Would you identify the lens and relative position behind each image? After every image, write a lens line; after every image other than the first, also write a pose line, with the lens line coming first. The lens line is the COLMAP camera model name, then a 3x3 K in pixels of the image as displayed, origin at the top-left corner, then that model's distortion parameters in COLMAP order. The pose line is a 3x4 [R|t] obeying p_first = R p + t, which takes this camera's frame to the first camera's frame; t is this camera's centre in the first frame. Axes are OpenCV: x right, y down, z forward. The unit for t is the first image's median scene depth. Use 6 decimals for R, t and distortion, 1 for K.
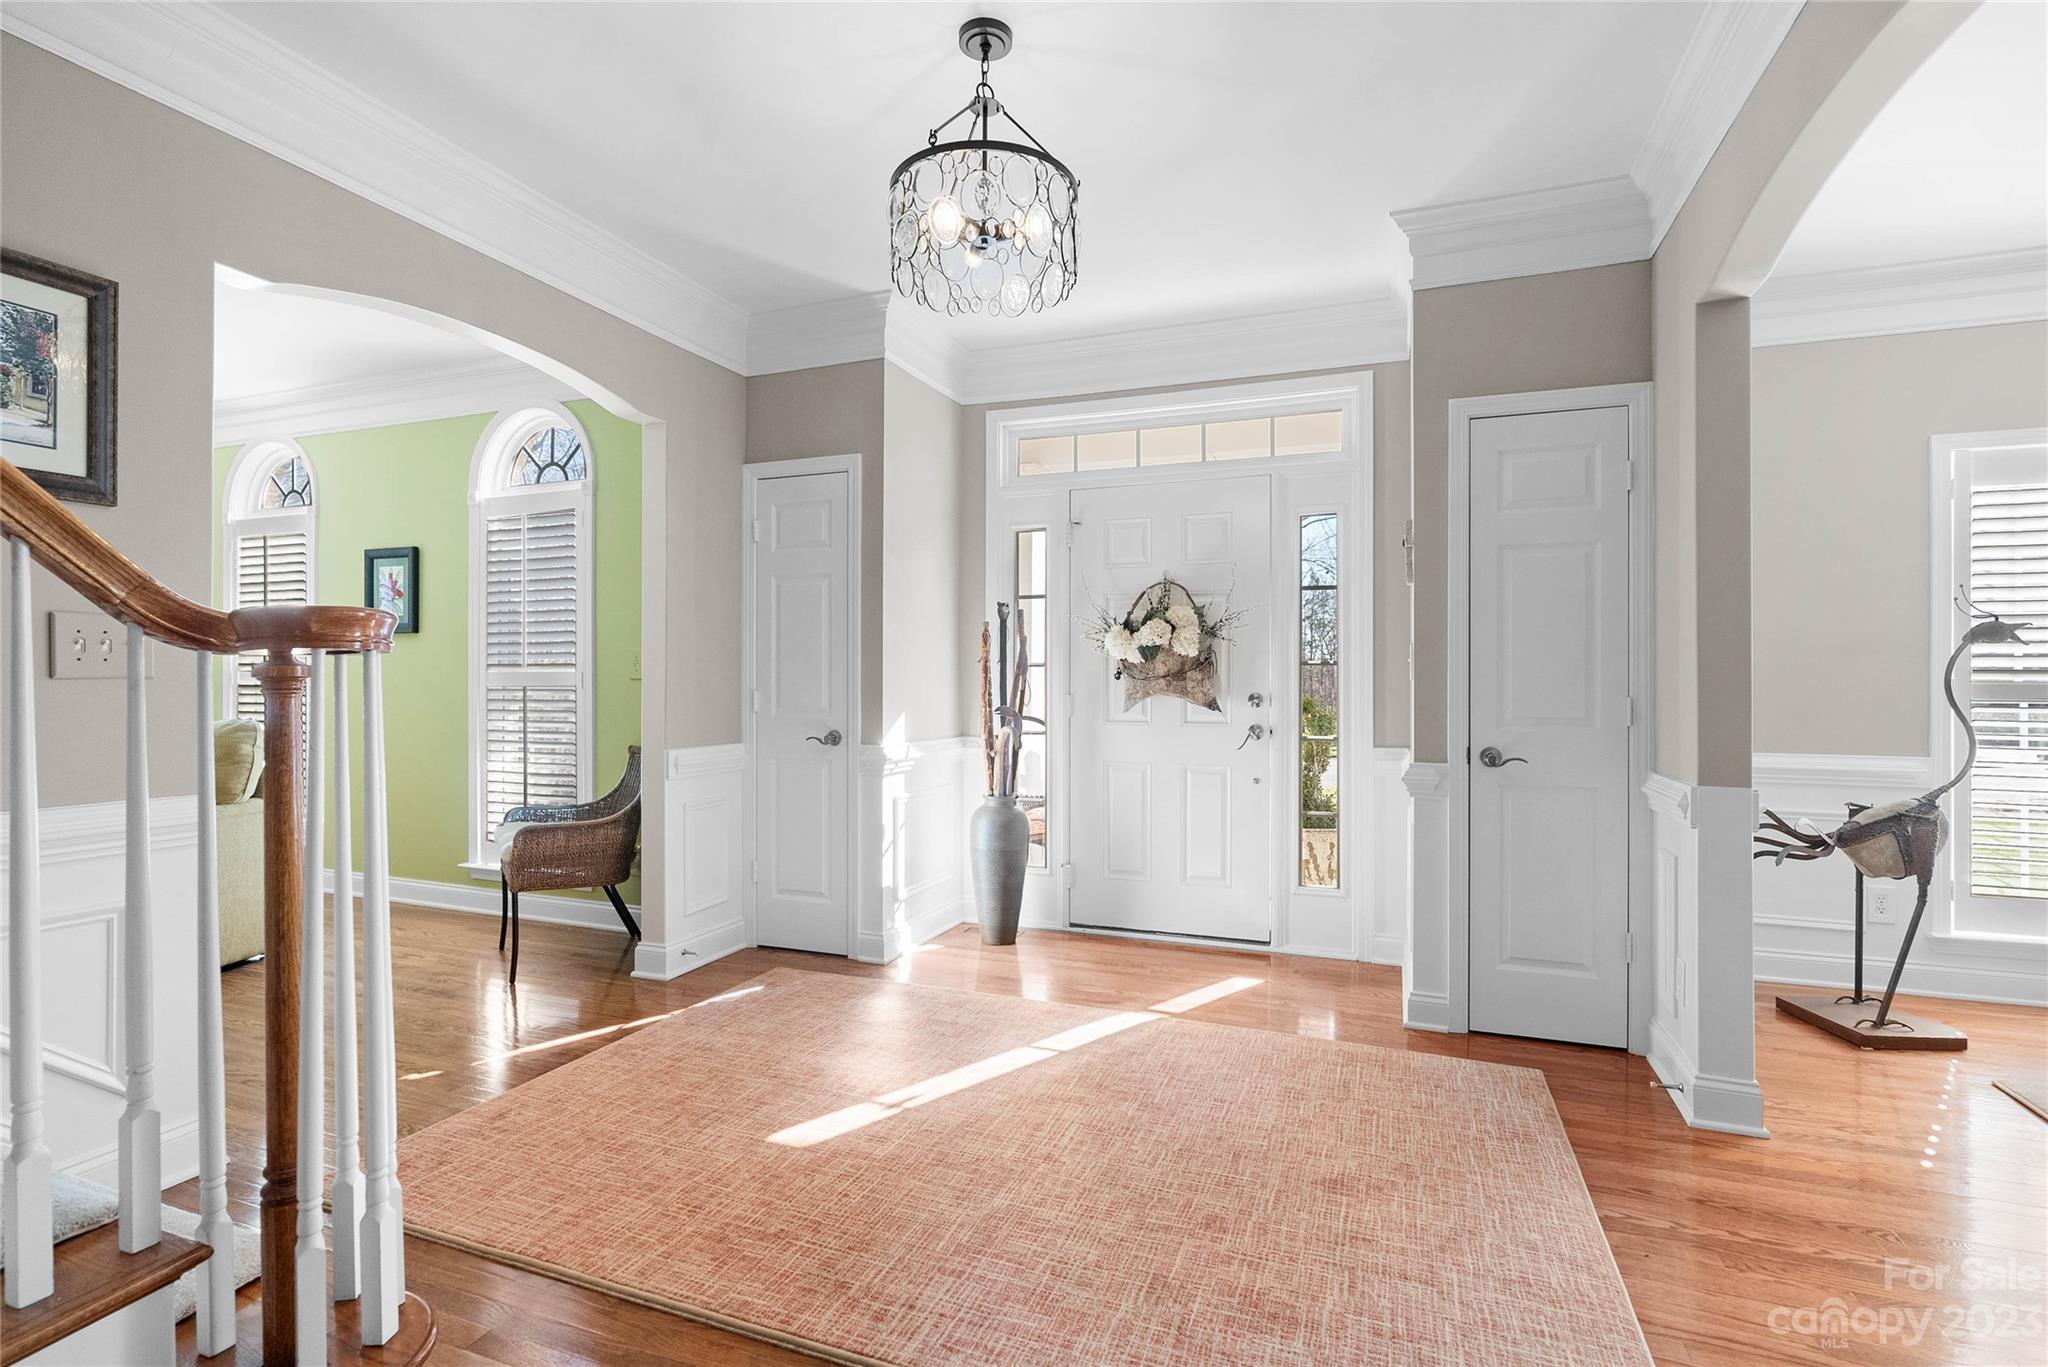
lens RADIAL K [[957.4, 0, 1032.0], [0, 957.4, 684.4], [0, 0, 1]] dist [-0.008683, 0.002974]
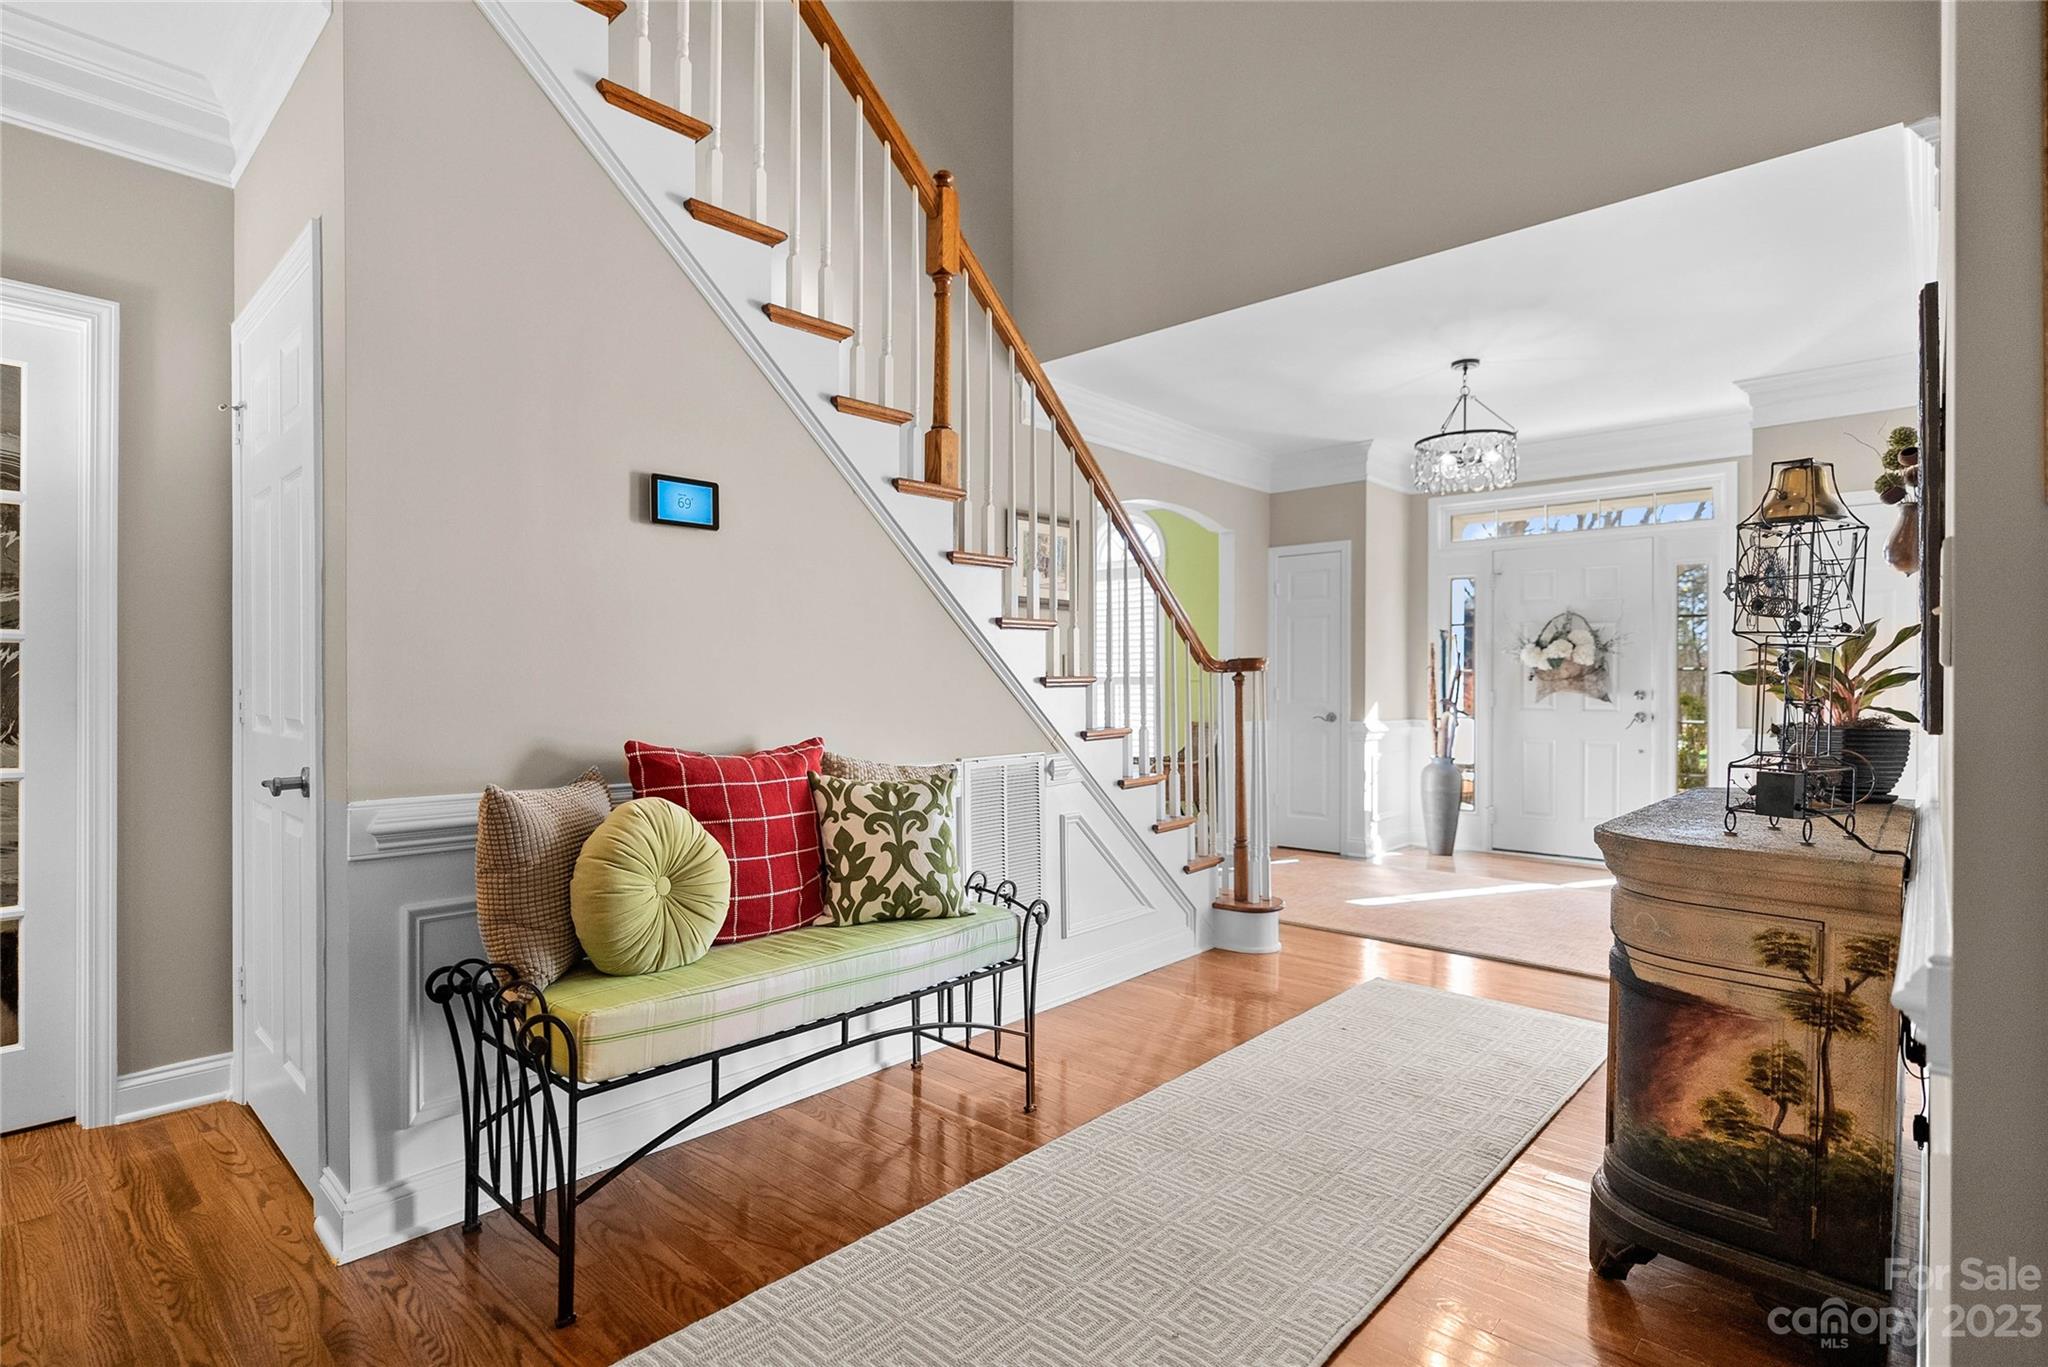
lens RADIAL K [[957.4, 0, 1002.8], [0, 957.4, 691.3], [0, 0, 1]] dist [-0.008683, 0.002974]
pose [[0.921148, 0.002277, -0.389206, -0.088477], [-0.000463, 0.999989, 0.004754, 0.004459], [0.389213, -0.004199, 0.921138, -0.682428]]
